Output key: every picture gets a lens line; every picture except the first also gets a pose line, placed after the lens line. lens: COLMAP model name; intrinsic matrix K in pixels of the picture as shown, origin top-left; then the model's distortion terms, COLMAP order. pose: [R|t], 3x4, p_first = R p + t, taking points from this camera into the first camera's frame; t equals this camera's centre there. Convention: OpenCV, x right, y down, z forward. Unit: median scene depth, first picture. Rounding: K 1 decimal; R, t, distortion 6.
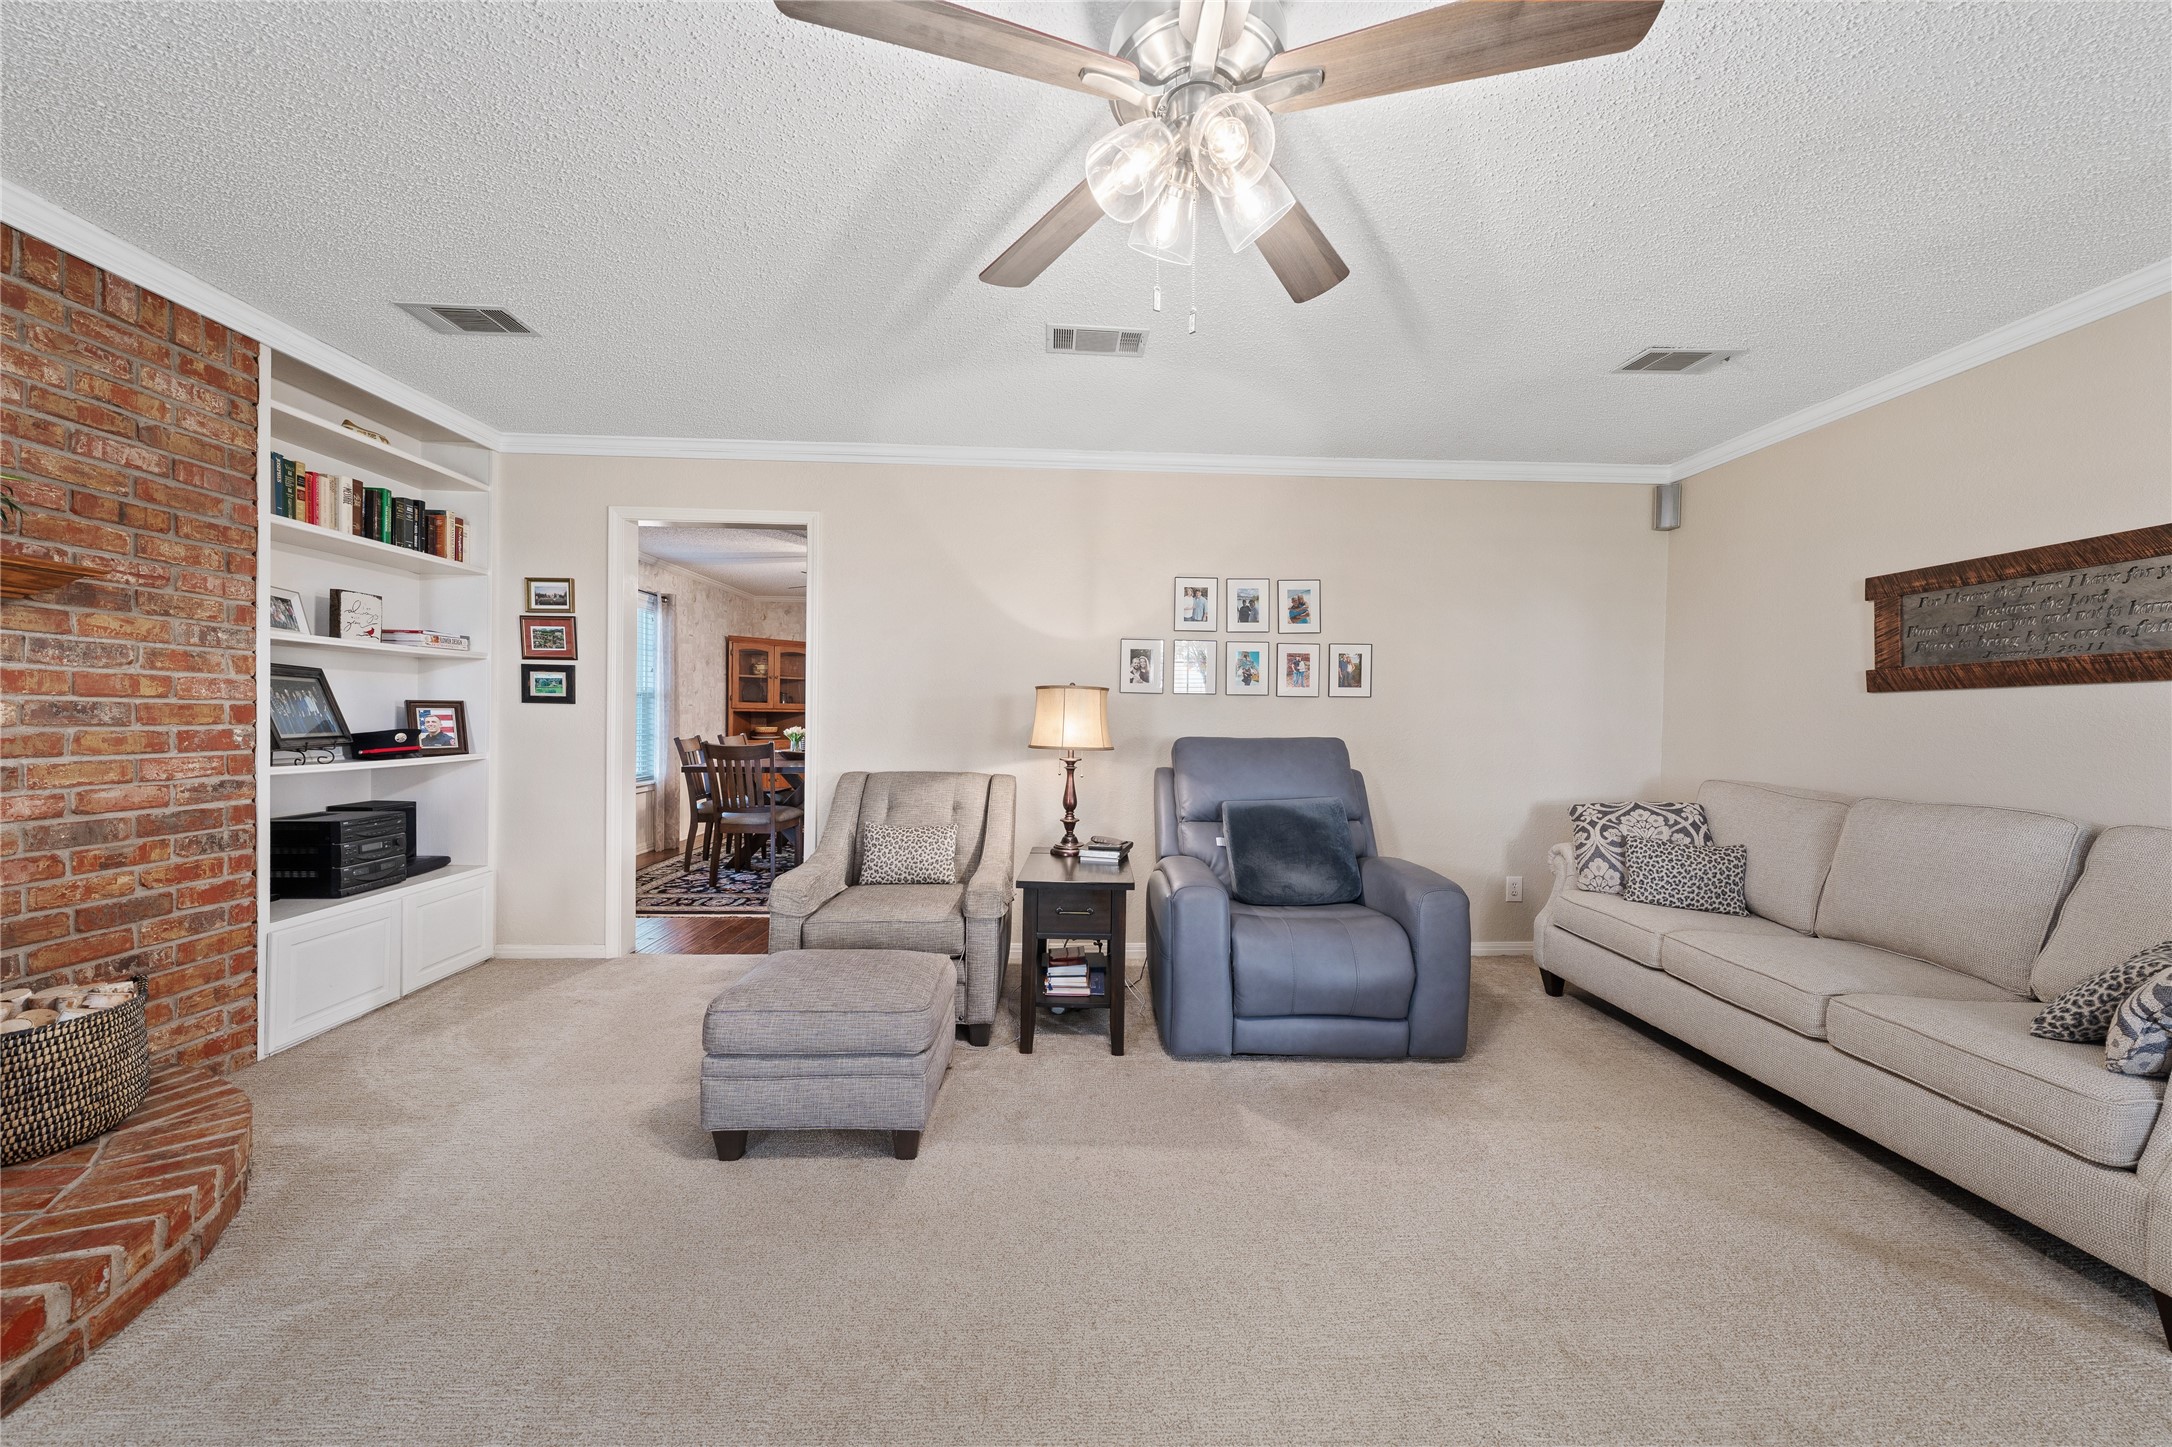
lens RADIAL K [[736.0, 0, 1090.5], [0, 736.0, 727.3], [0, 0, 1]] dist [-0.000567, -0.000169]
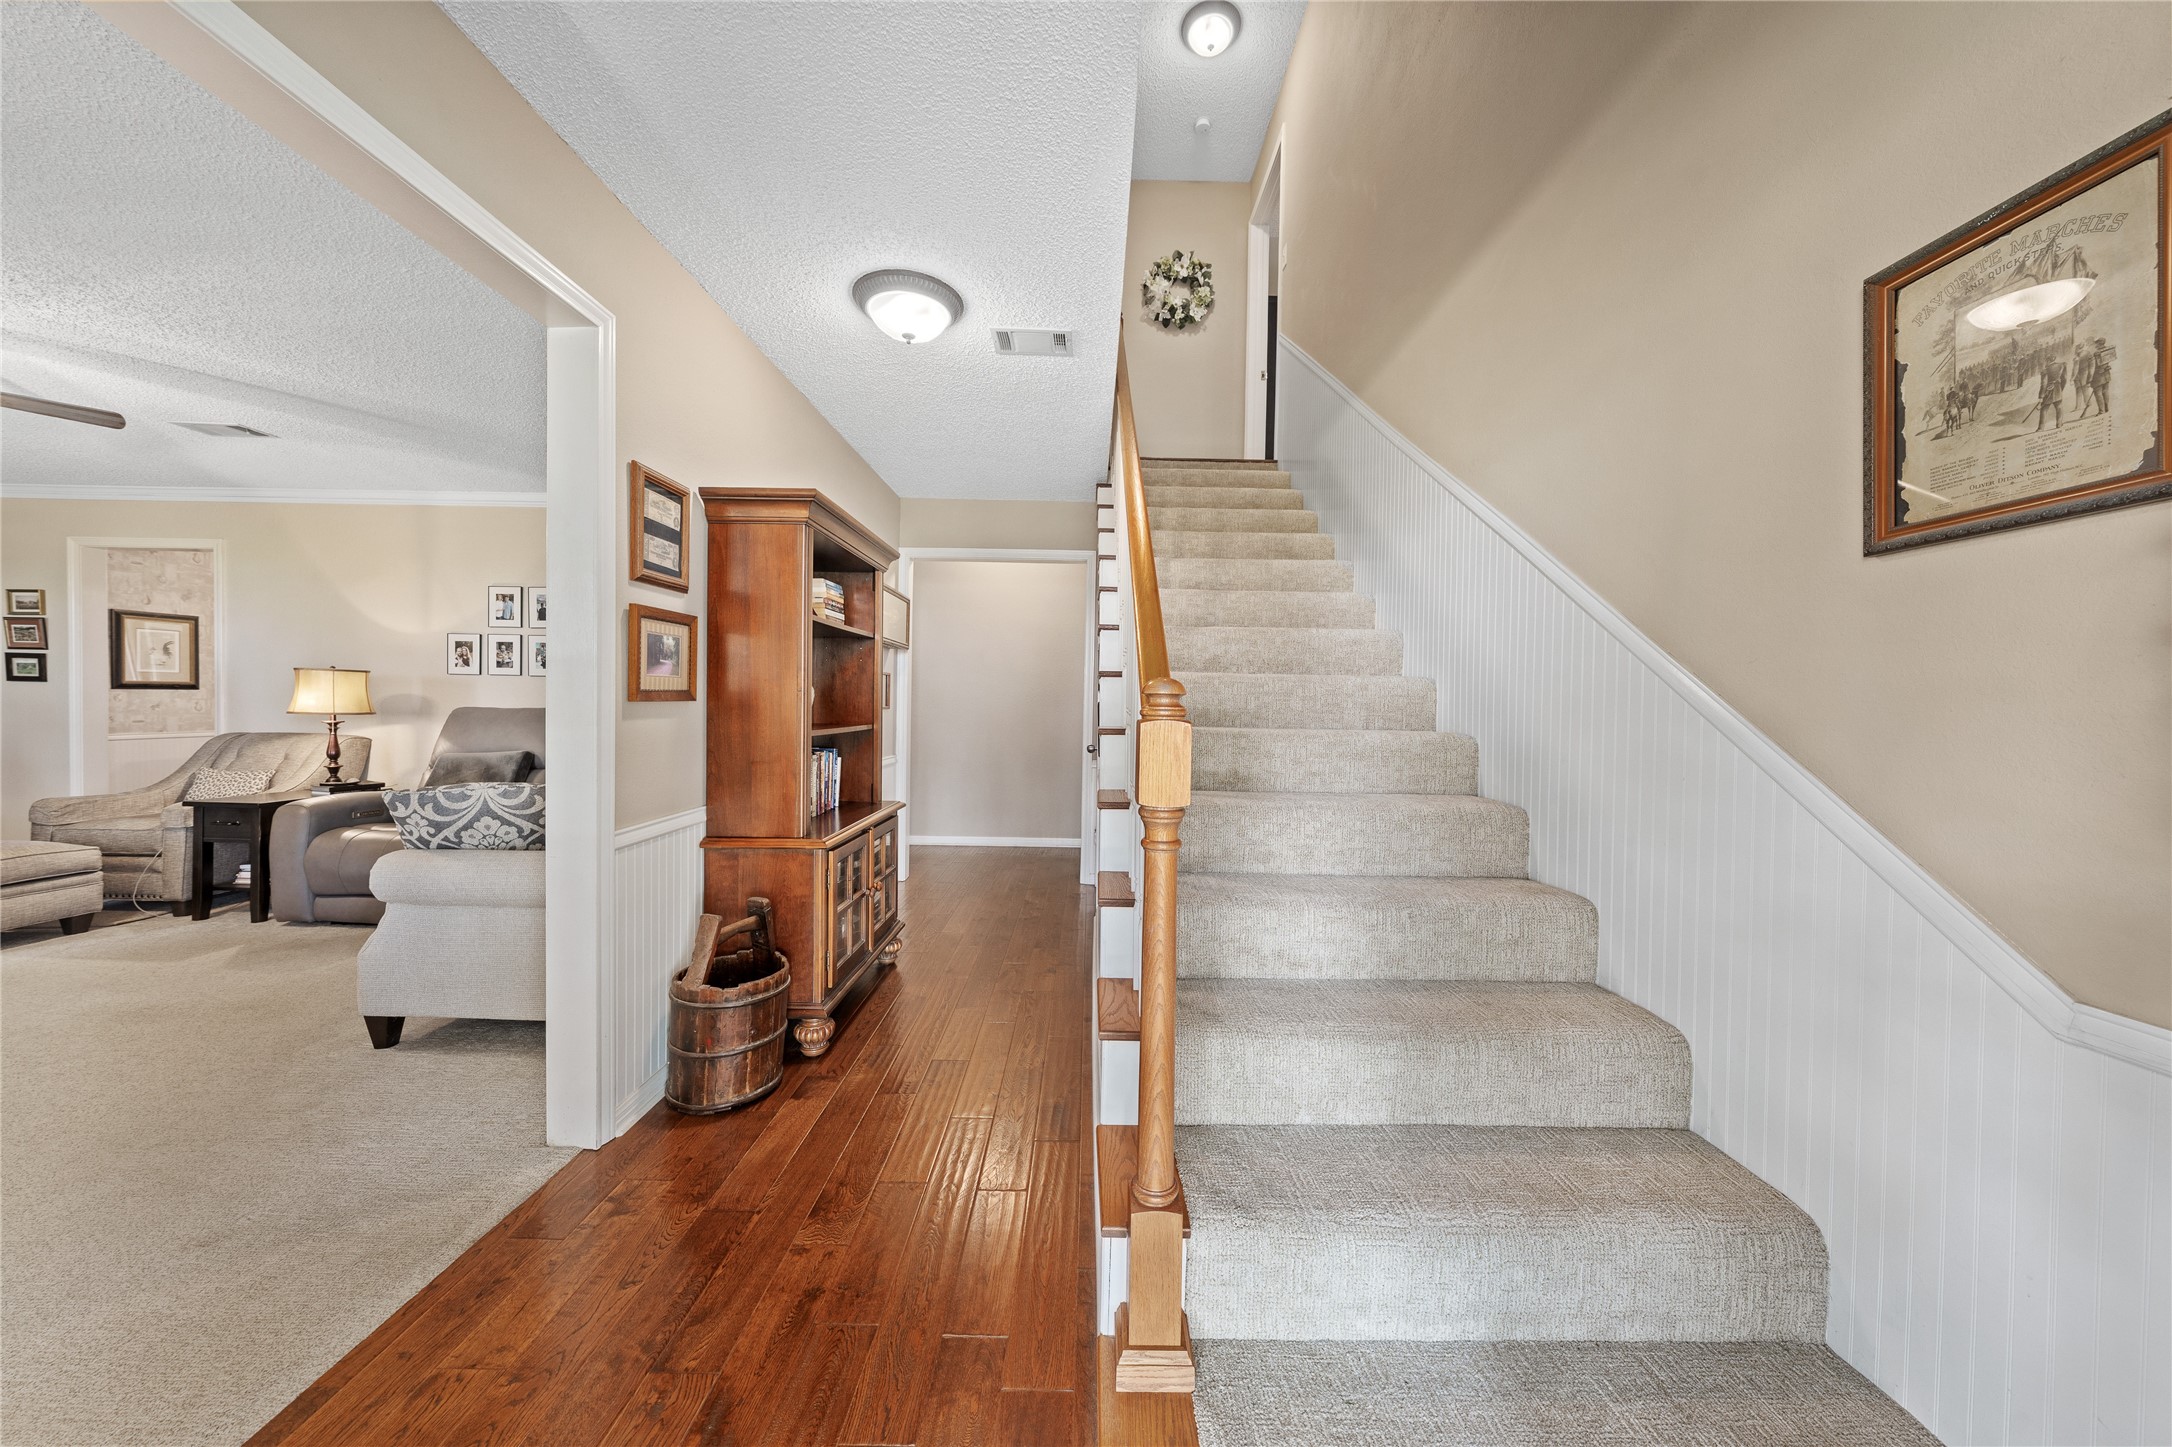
lens RADIAL K [[722.1, 0, 1093.5], [0, 722.1, 717.3], [0, 0, 1]] dist [-0.000524, -0.000008]
pose [[0.999216, 0.002936, -0.039484, 1.296428], [-0.002784, 0.999989, 0.003884, 0.023415], [0.039495, -0.003771, 0.999213, -0.259619]]
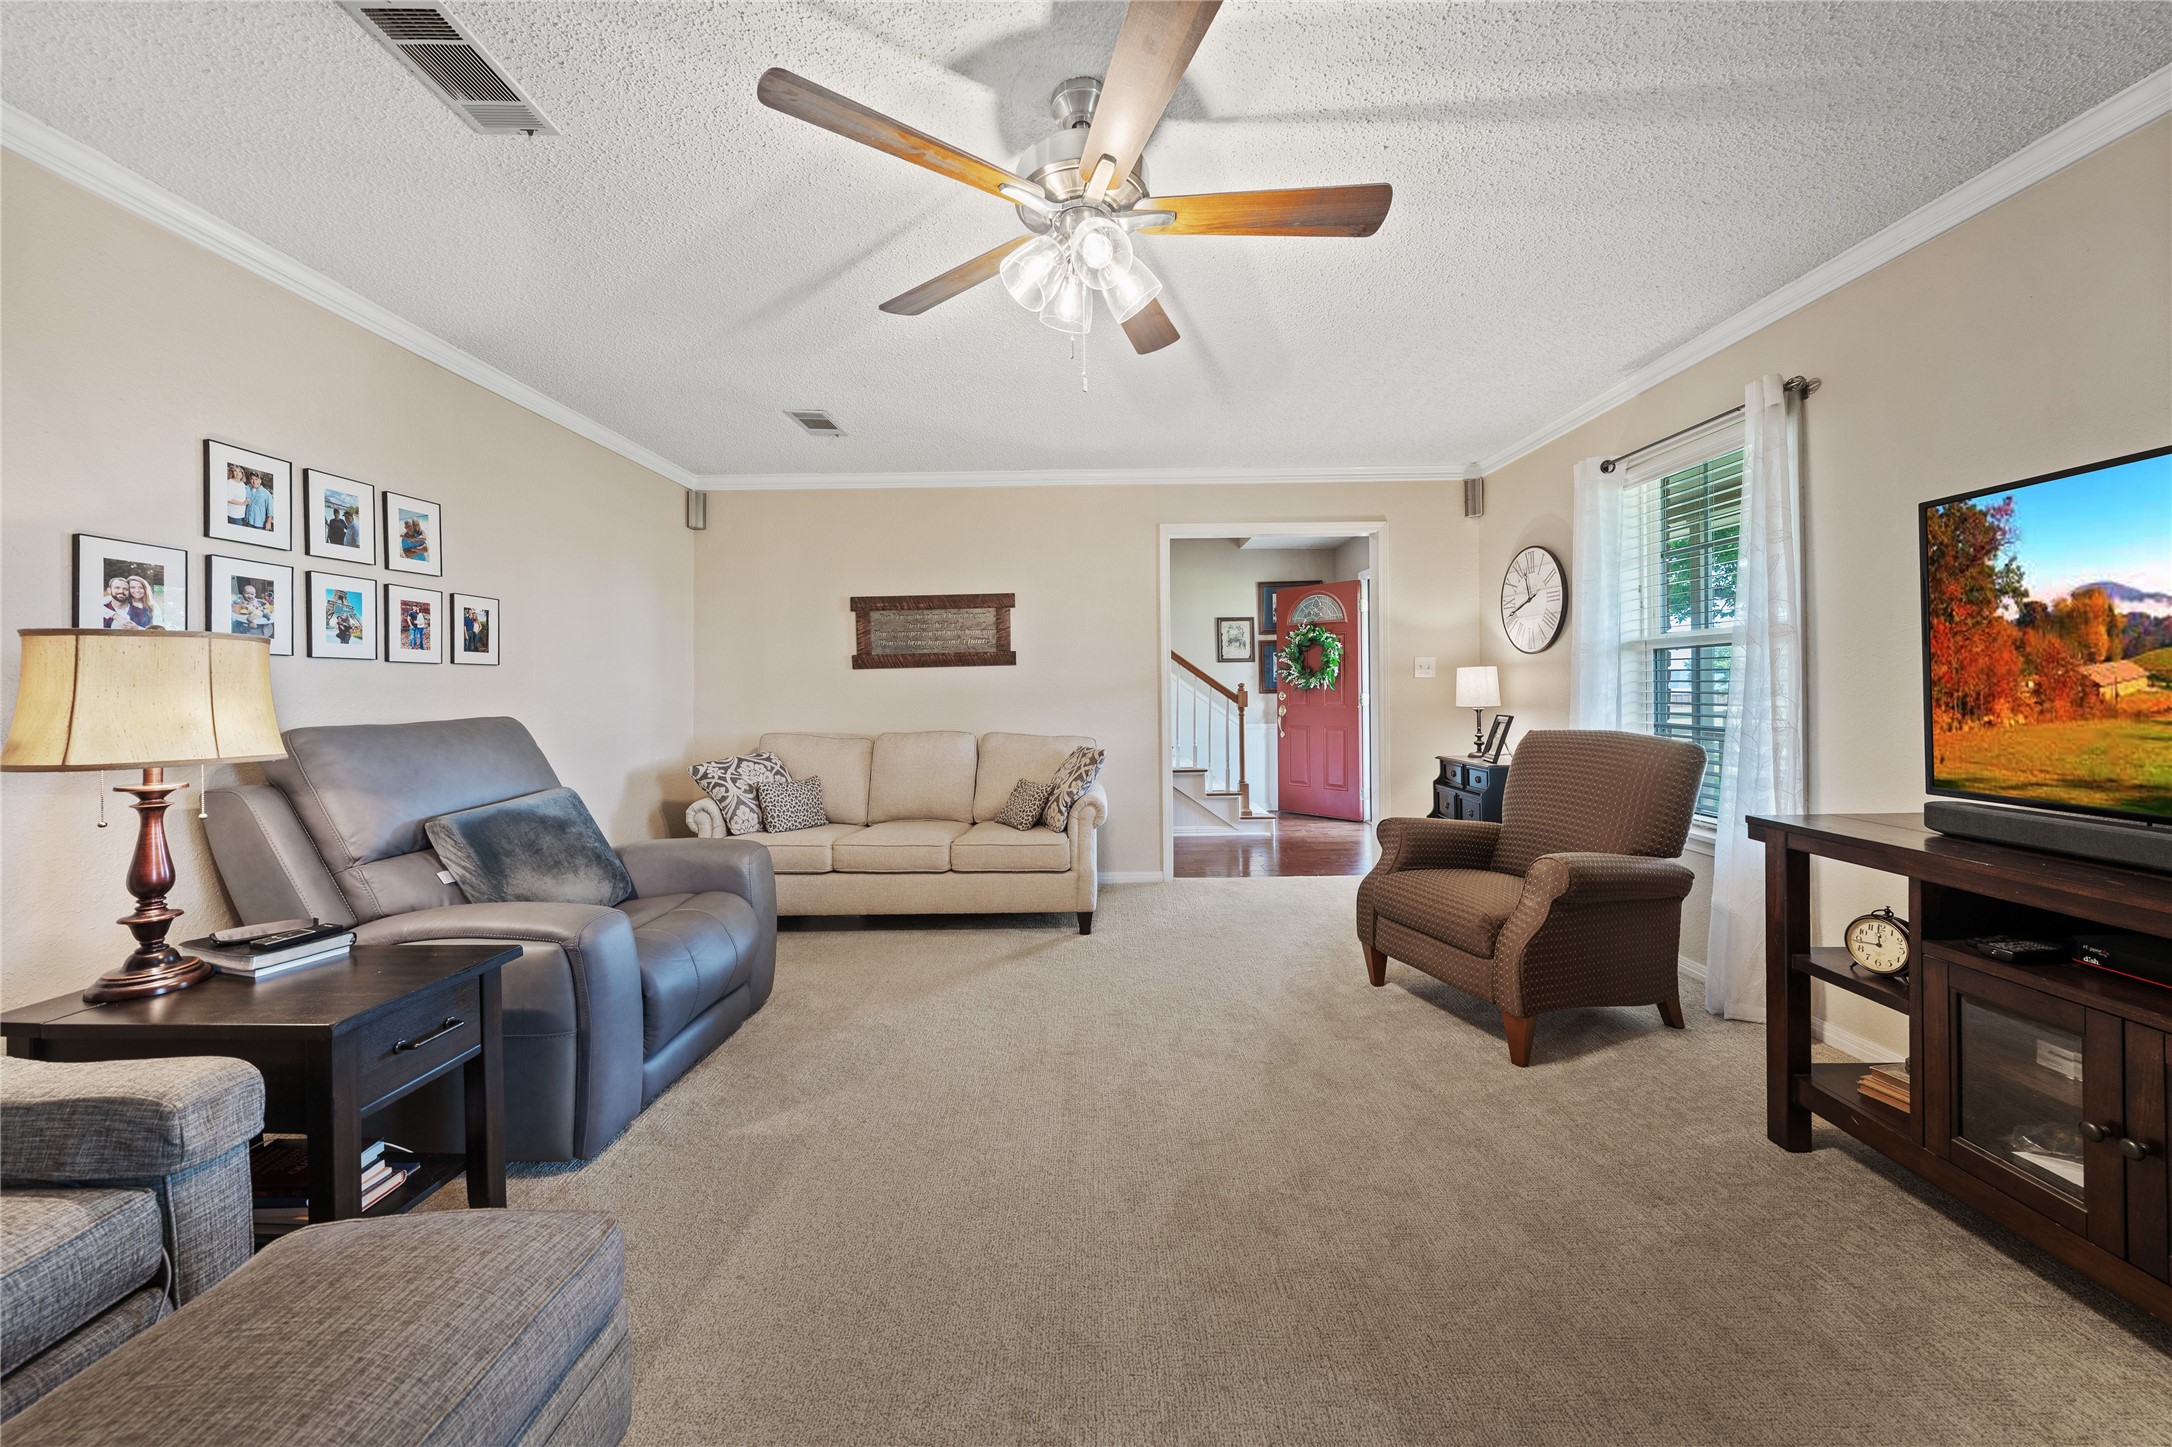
lens RADIAL K [[745.8, 0, 1089.8], [0, 745.8, 693.8], [0, 0, 1]] dist [0.001263, -0.000277]
pose [[0.043094, -0.019746, 0.998876, -0.428583], [0.026482, 0.999476, 0.018615, -0.008500], [-0.998720, 0.025650, 0.043595, 0.339352]]
